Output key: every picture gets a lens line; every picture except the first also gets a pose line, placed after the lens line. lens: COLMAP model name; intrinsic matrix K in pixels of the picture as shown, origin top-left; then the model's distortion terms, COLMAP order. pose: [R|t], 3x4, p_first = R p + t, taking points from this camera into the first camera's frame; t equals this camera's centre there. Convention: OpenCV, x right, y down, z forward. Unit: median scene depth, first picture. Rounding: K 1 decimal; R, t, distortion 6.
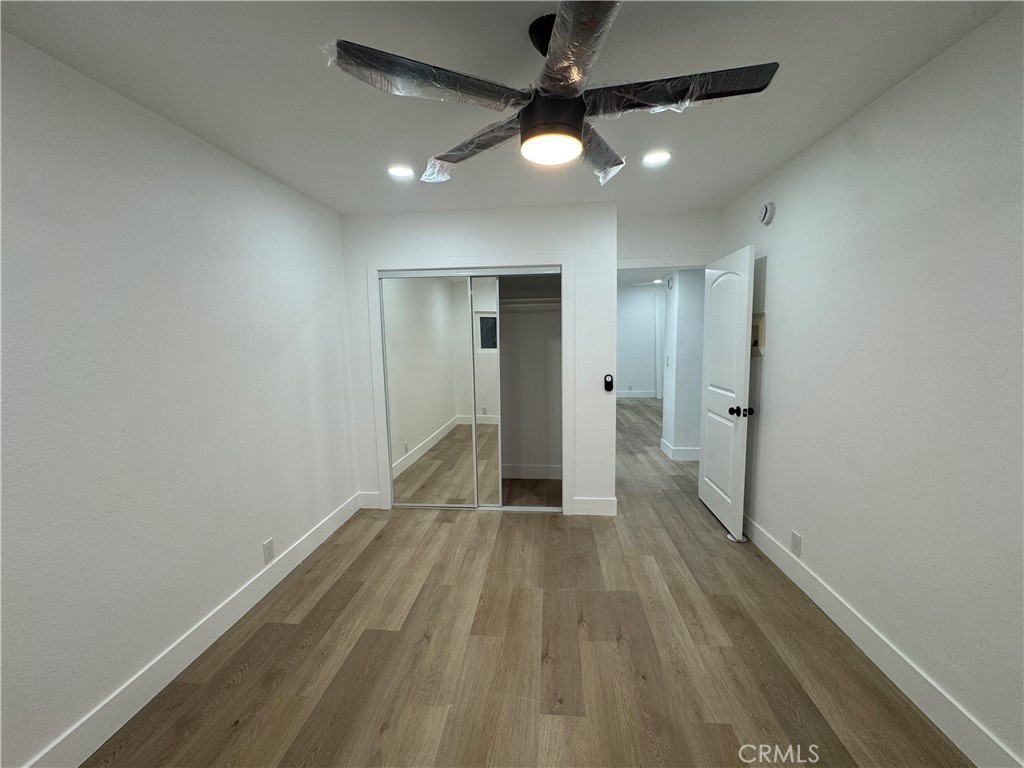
lens RADIAL K [[410.1, 0, 513.4], [0, 410.1, 382.4], [0, 0, 1]] dist [-0.001631, 0.000181]
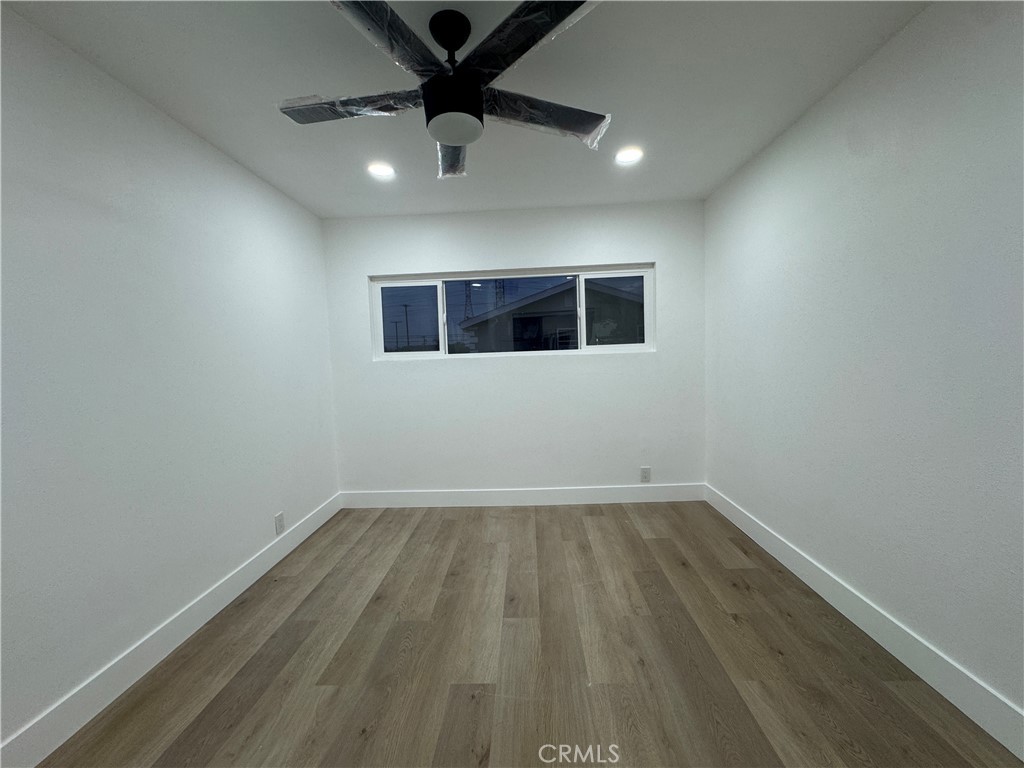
lens RADIAL K [[410.1, 0, 513.4], [0, 410.1, 382.4], [0, 0, 1]] dist [-0.001631, 0.000181]
pose [[-0.996825, 0.059821, -0.052550, 0.025393], [0.049734, 0.983170, 0.175790, -0.067589], [0.062181, 0.172619, -0.983024, 1.504033]]
